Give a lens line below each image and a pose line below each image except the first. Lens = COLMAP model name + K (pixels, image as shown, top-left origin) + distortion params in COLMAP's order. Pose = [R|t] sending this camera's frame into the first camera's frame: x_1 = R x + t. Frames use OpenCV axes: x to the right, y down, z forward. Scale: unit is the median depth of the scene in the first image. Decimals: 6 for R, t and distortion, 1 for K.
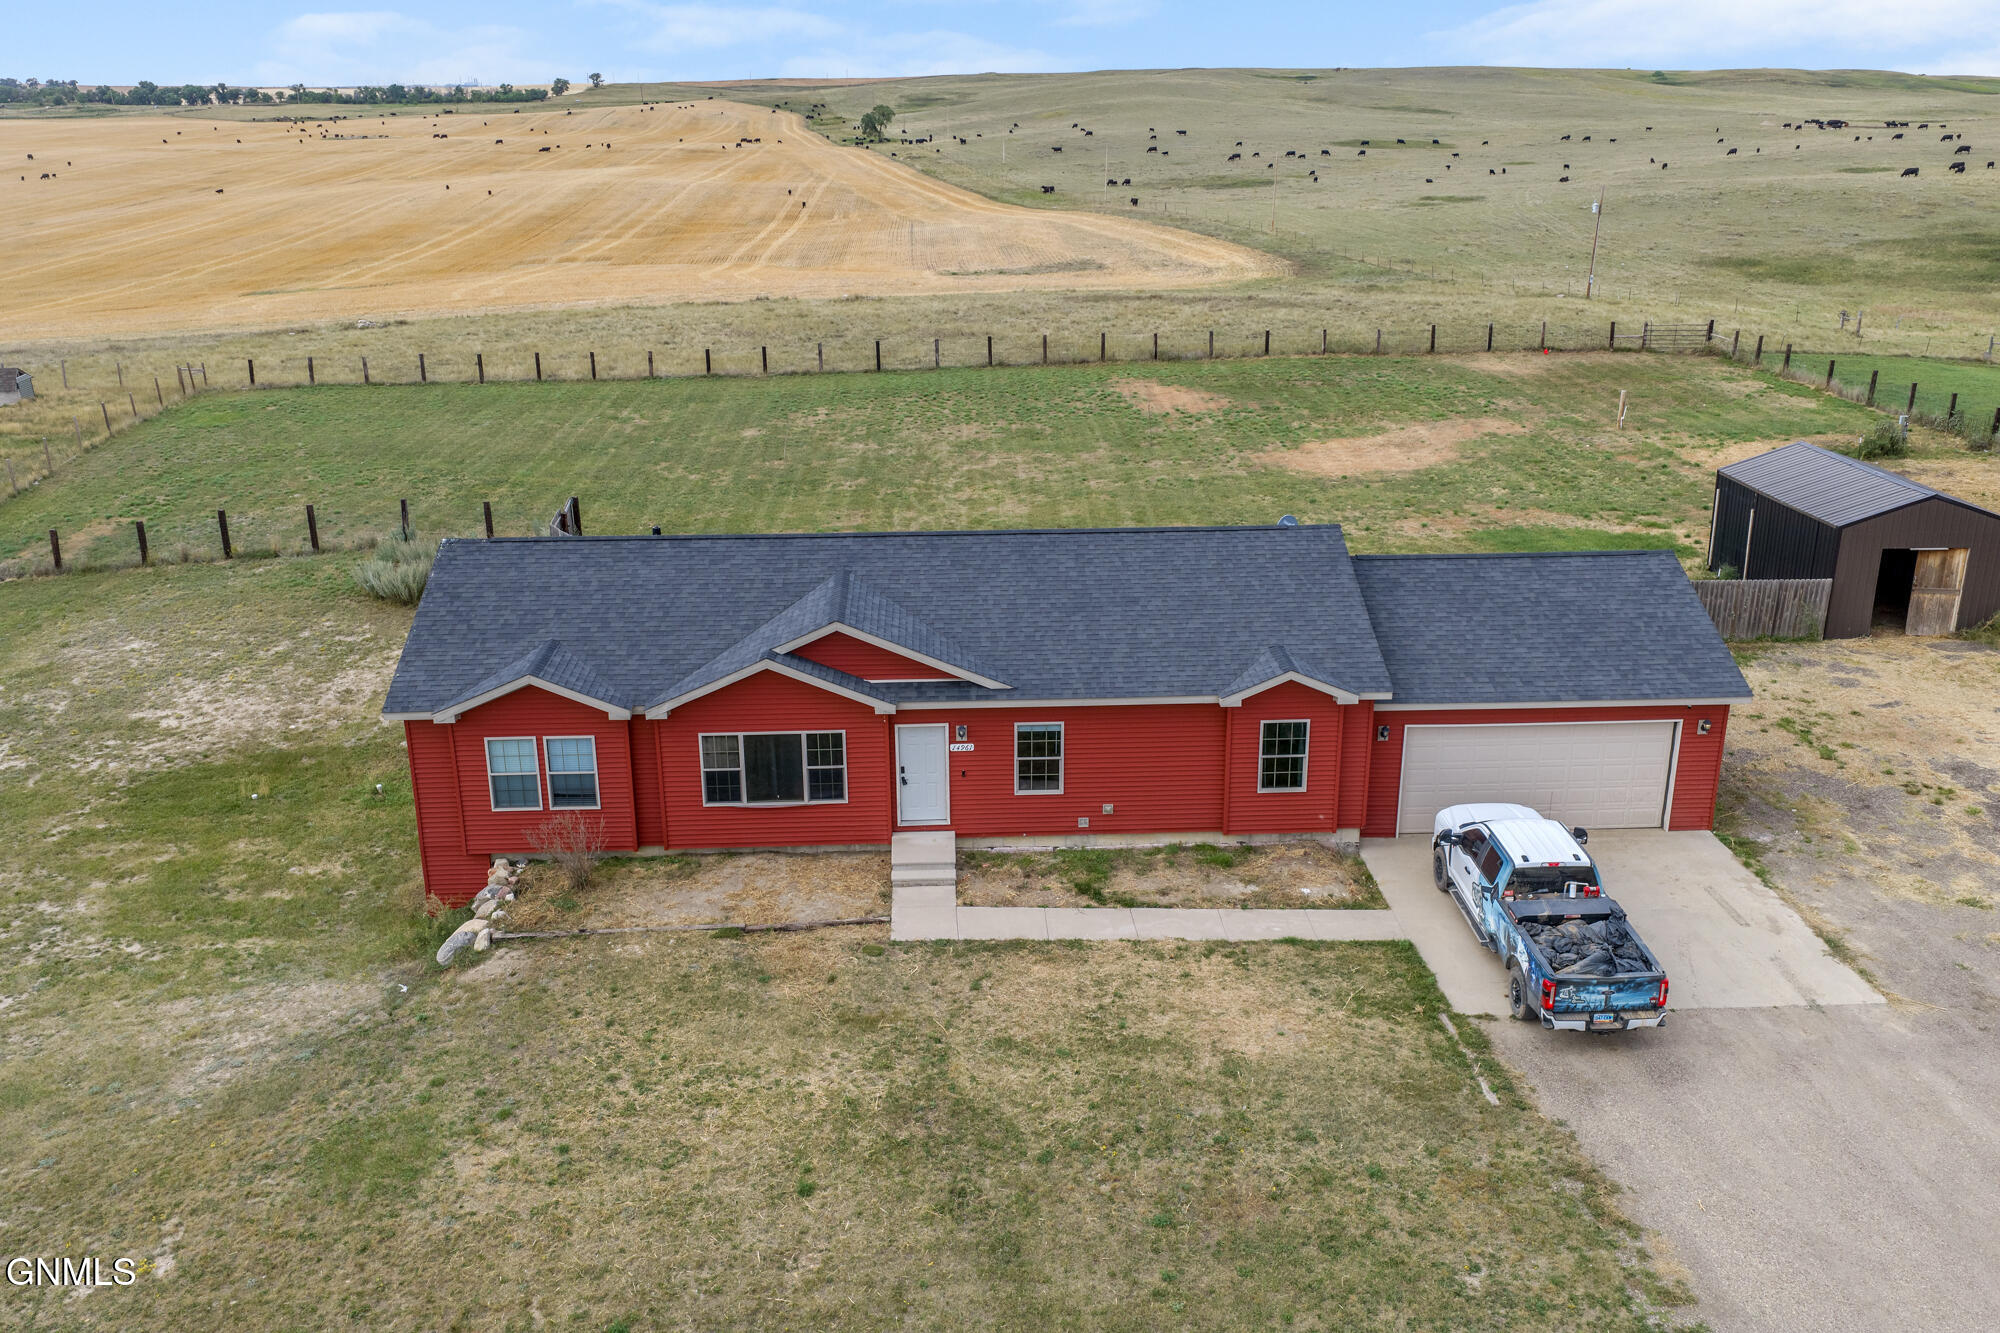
lens RADIAL K [[1651.4, 0, 1000.0], [0, 1651.4, 666.5], [0, 0, 1]] dist [0.029541, -0.054458]
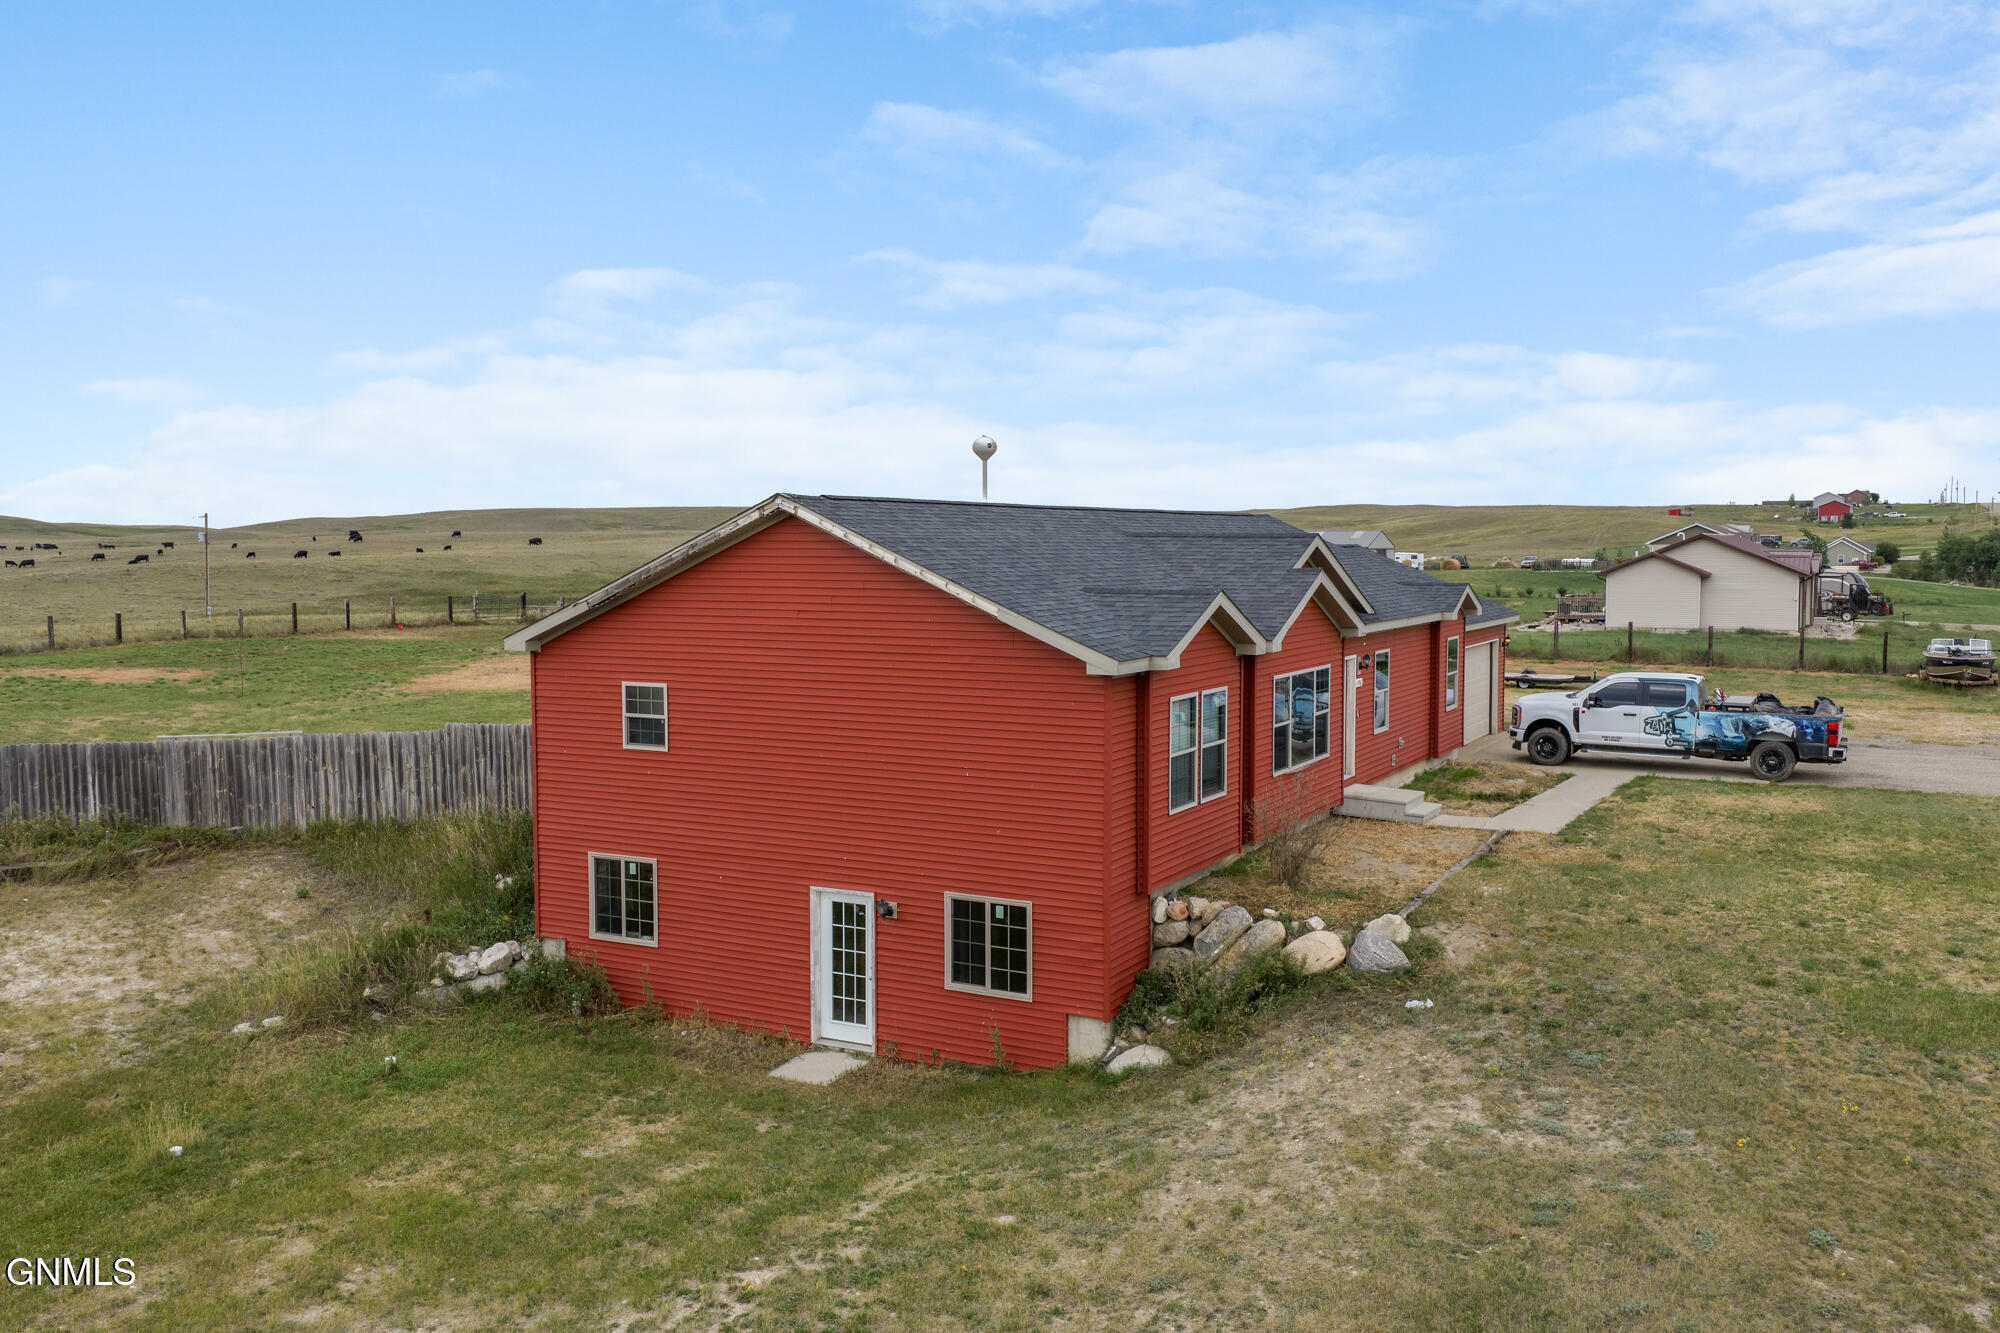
lens RADIAL K [[1651.4, 0, 1000.0], [0, 1651.4, 666.5], [0, 0, 1]] dist [0.029541, -0.054458]
pose [[0.527050, -0.071226, 0.846844, -0.815601], [0.280872, 0.955084, -0.094476, 0.066474], [-0.802078, 0.287648, 0.523383, 0.619772]]
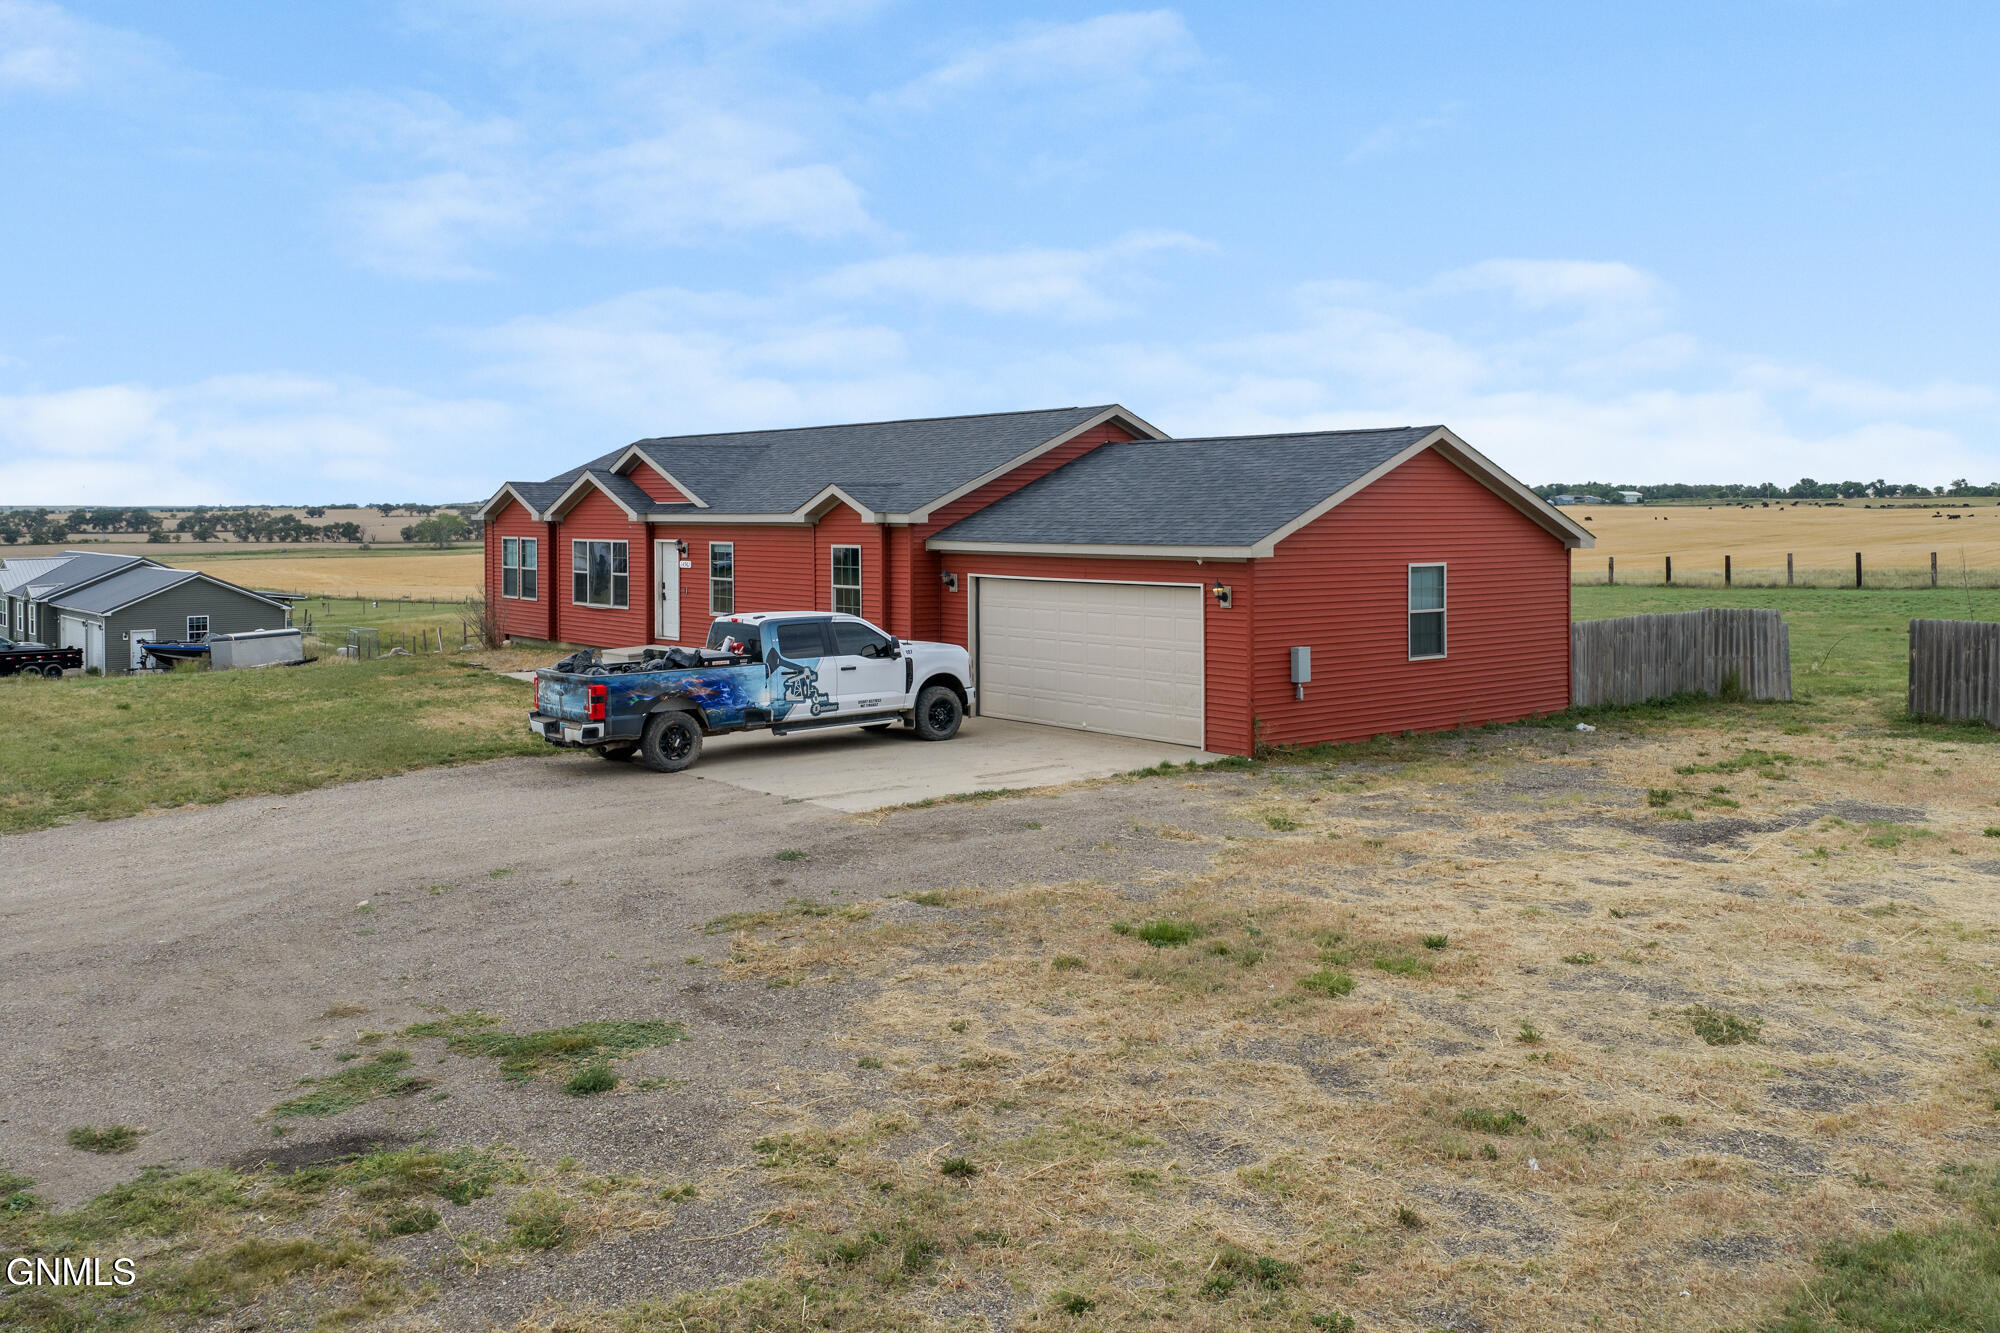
lens RADIAL K [[1651.4, 0, 1000.0], [0, 1651.4, 666.5], [0, 0, 1]] dist [0.029541, -0.054458]
pose [[0.597474, 0.079077, -0.797980, 0.876717], [-0.263310, 0.959295, -0.102086, 0.153258], [0.757425, 0.271110, 0.593975, 0.483723]]
